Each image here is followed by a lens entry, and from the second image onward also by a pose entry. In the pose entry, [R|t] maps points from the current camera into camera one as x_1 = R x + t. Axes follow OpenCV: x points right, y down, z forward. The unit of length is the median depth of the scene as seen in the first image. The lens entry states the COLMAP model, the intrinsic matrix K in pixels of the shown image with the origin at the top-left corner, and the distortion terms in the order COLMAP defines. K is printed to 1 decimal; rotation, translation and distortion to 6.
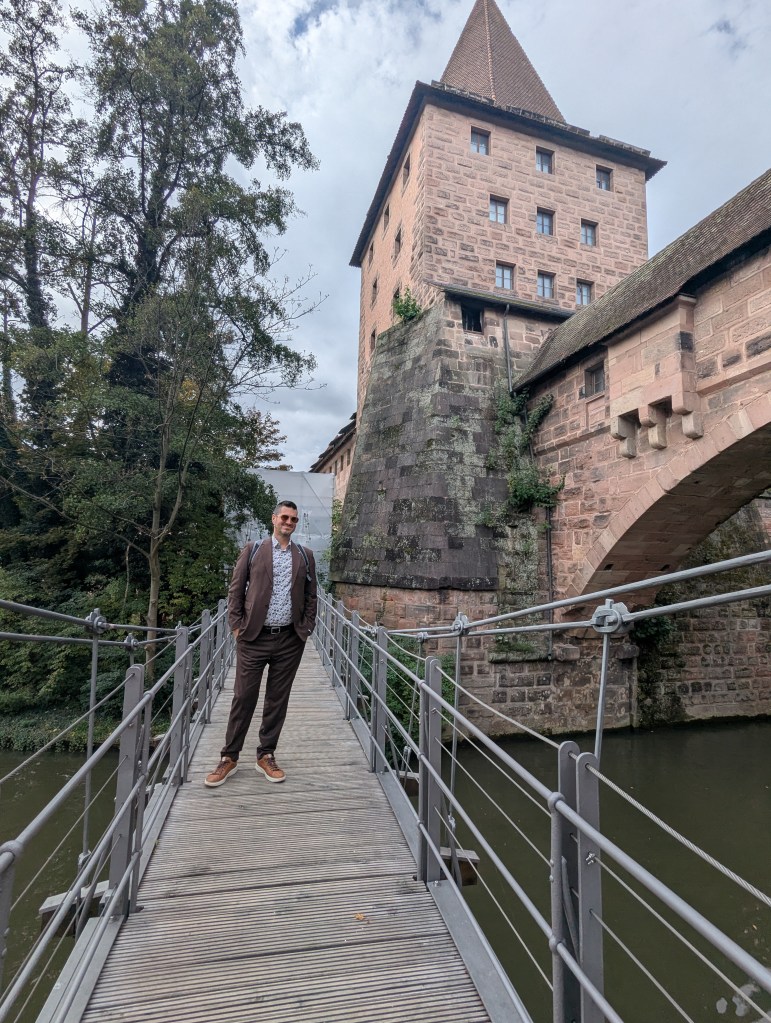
lens RADIAL K [[472.2, 0, 385.5], [0, 472.2, 511.5], [0, 0, 1]] dist [-0.000537, -0.000545]
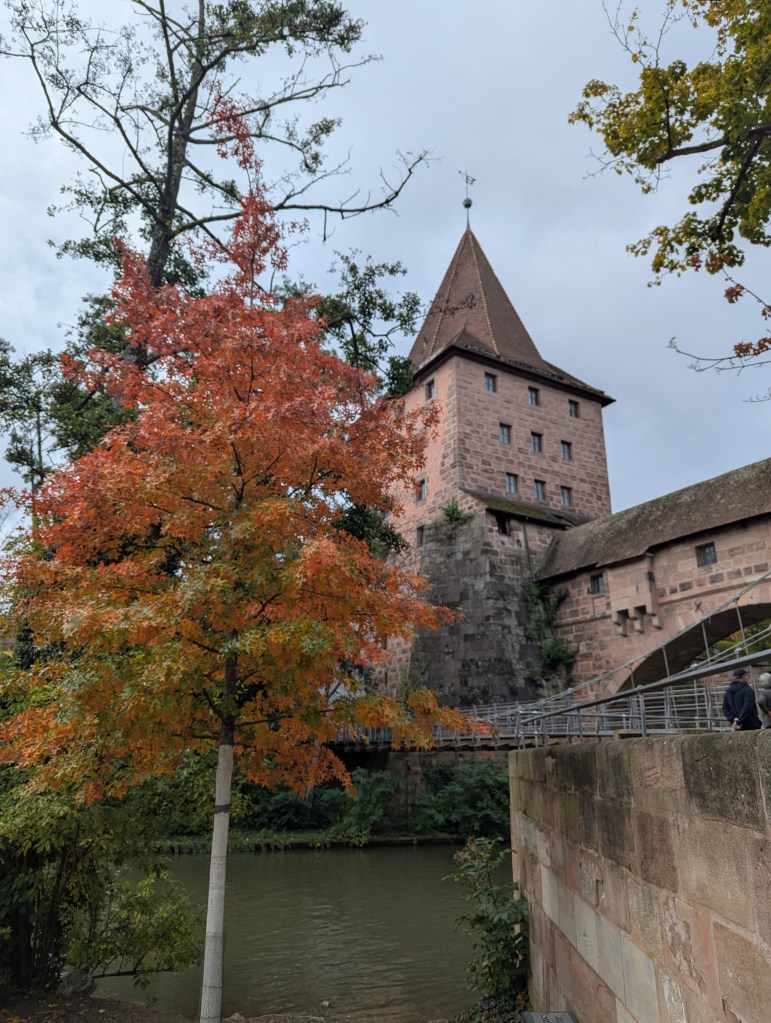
lens RADIAL K [[749.5, 0, 385.5], [0, 749.5, 511.5], [0, 0, 1]] dist [0.081716, -0.001724]
pose [[0.965129, 0.055015, 0.255928, -0.758093], [-0.000034, 0.977693, -0.210041, 0.013763], [-0.261774, 0.202708, 0.943602, -1.052495]]
